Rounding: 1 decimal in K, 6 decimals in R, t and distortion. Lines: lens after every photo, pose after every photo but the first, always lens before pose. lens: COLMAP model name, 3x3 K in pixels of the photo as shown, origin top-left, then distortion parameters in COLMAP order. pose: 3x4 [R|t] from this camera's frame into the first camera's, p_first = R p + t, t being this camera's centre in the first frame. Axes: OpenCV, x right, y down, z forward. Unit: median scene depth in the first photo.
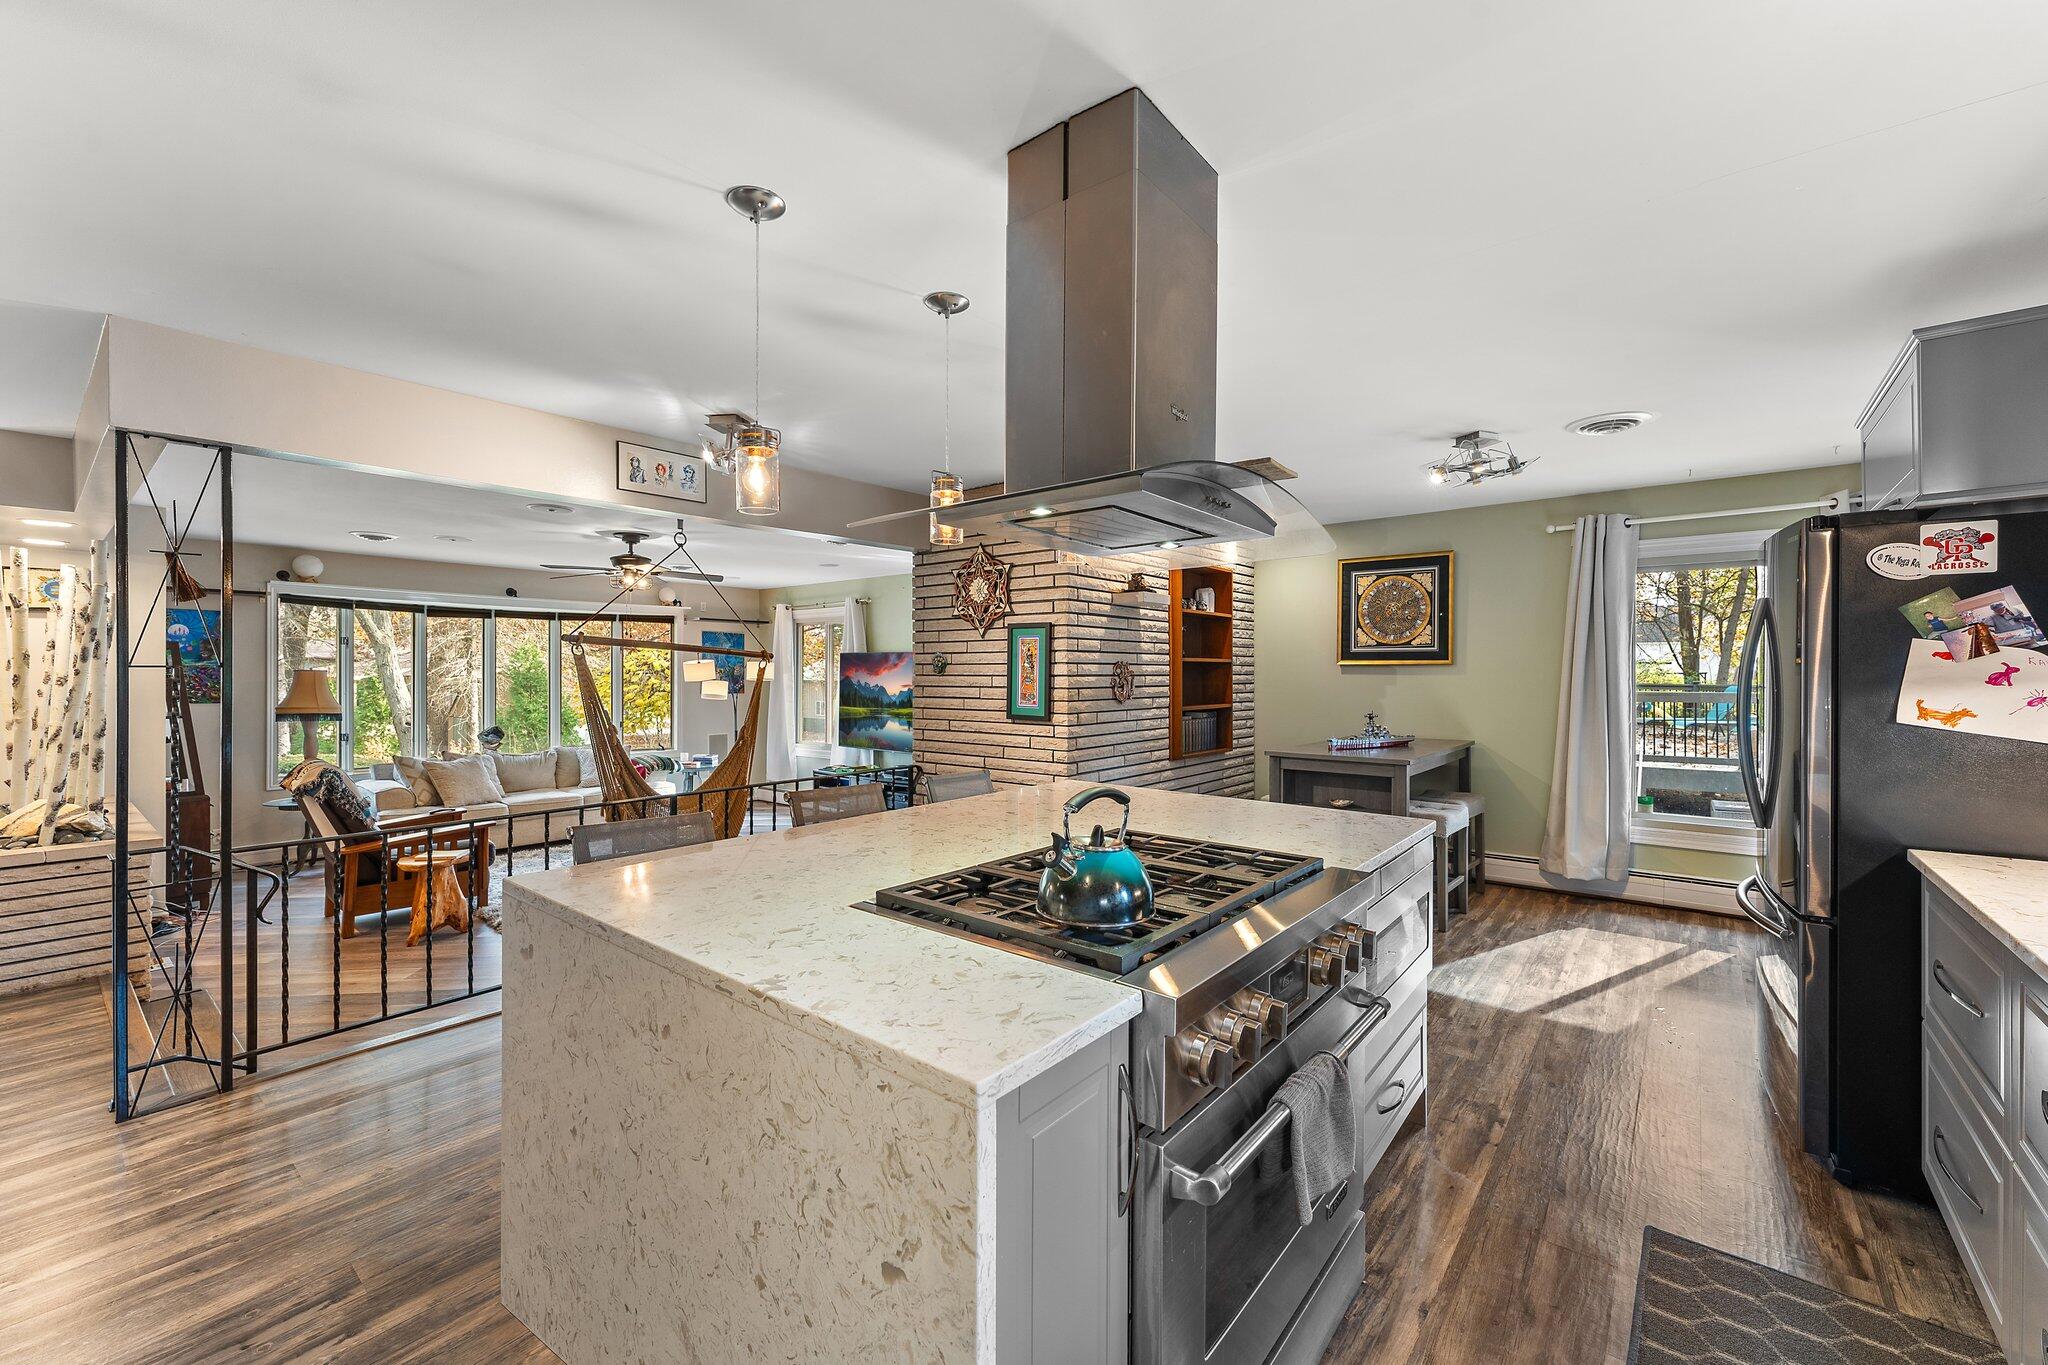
lens RADIAL K [[821.7, 0, 1017.6], [0, 821.7, 671.9], [0, 0, 1]] dist [0.000704, 0.000419]
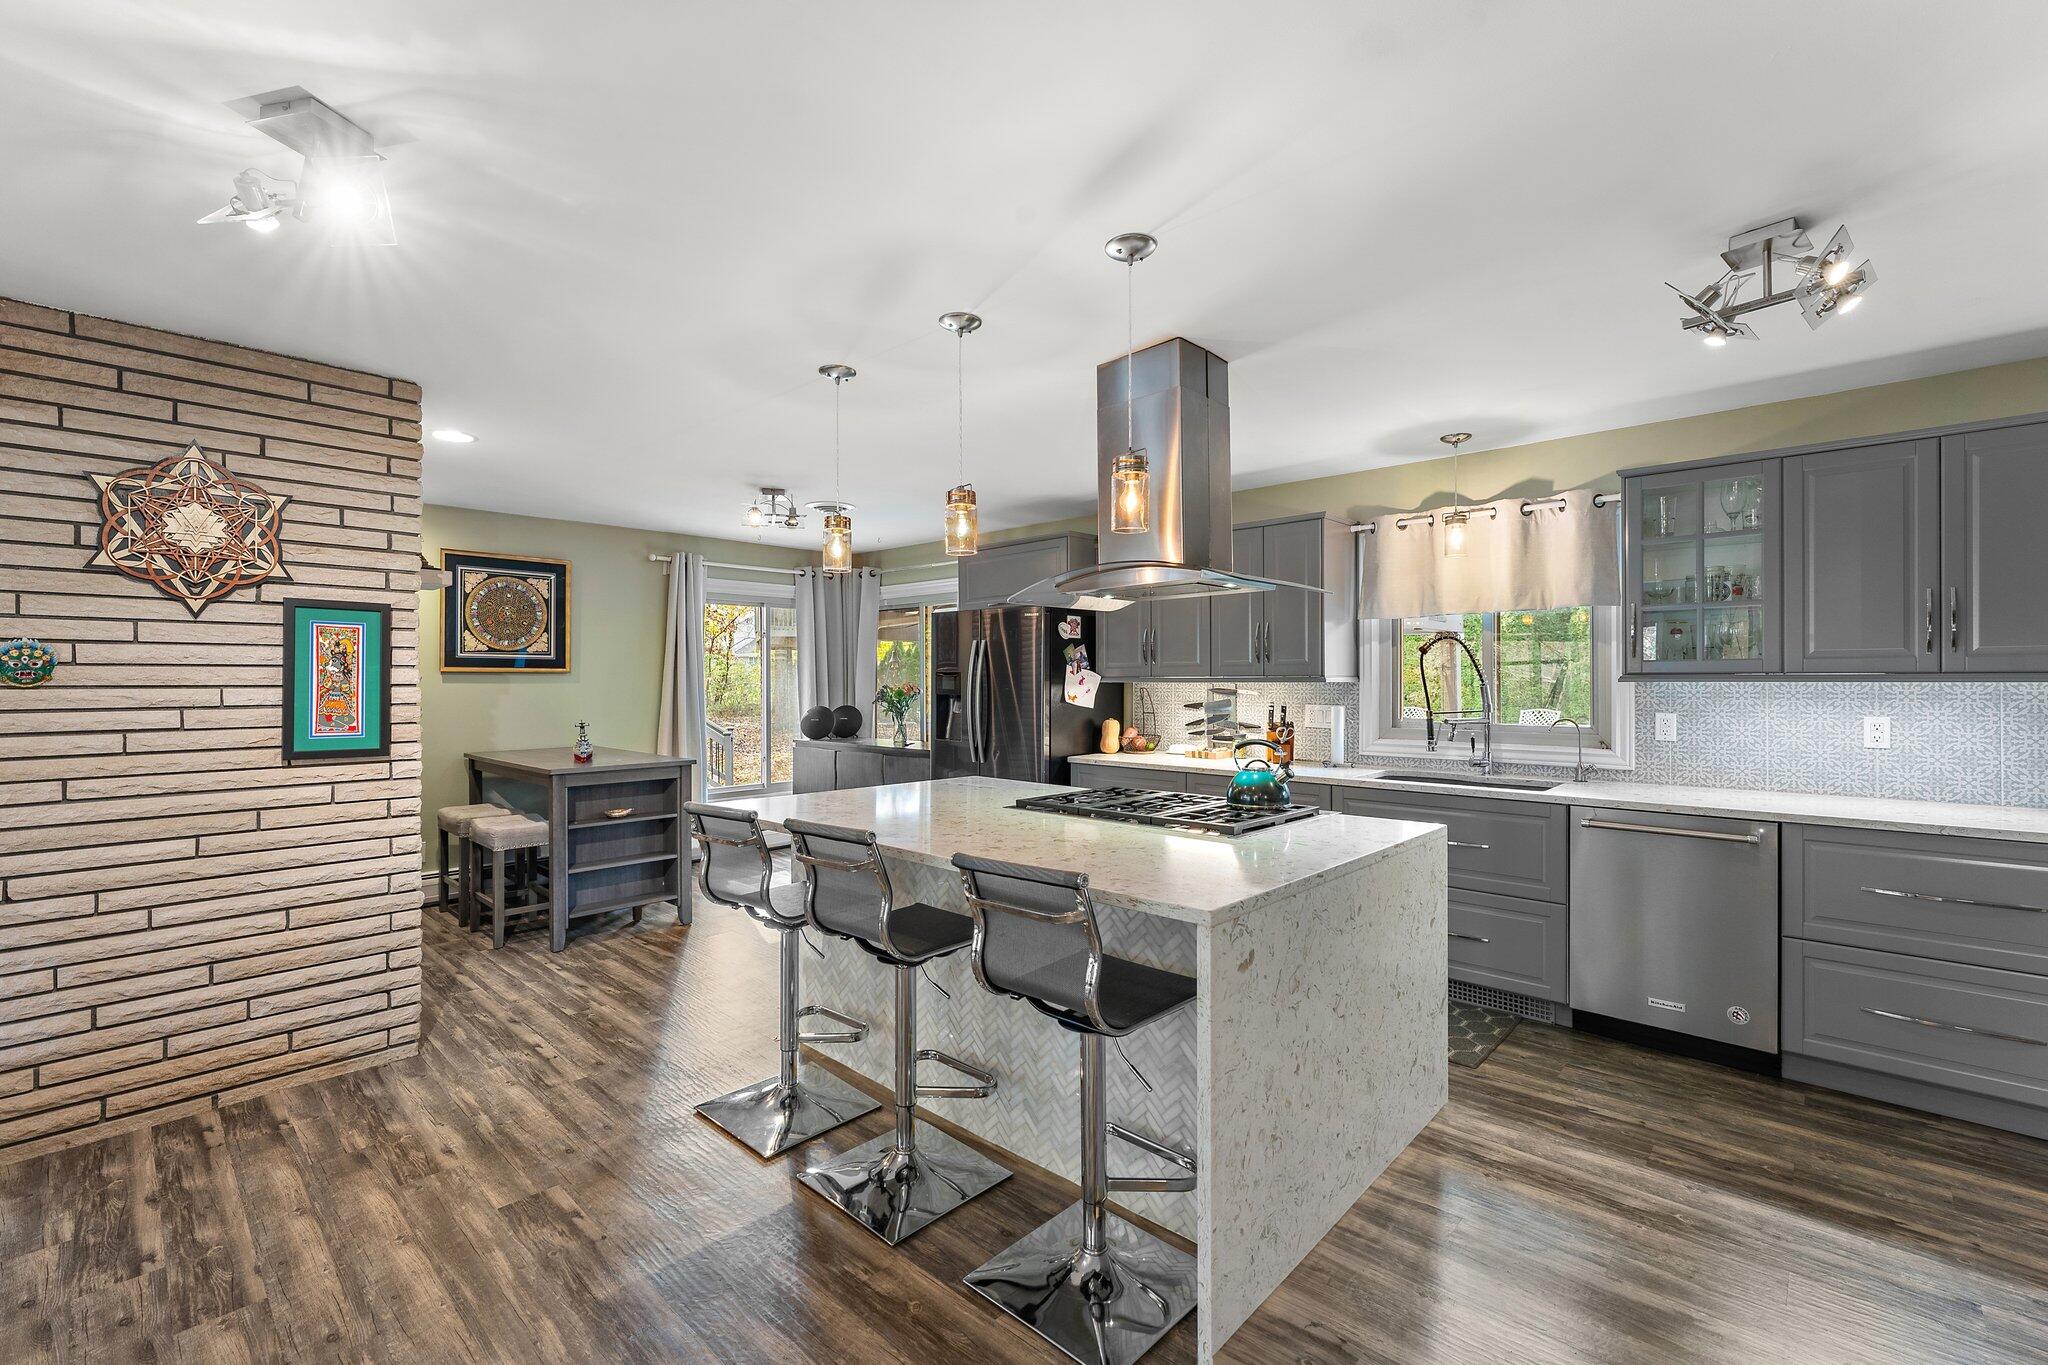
lens RADIAL K [[874.5, 0, 1021.9], [0, 874.5, 687.7], [0, 0, 1]] dist [-0.000691, 0.000015]
pose [[0.060659, -0.008677, 0.998121, -0.602386], [0.001539, 0.999962, 0.008599, 0.001062], [-0.998157, 0.001014, 0.060670, 0.435304]]
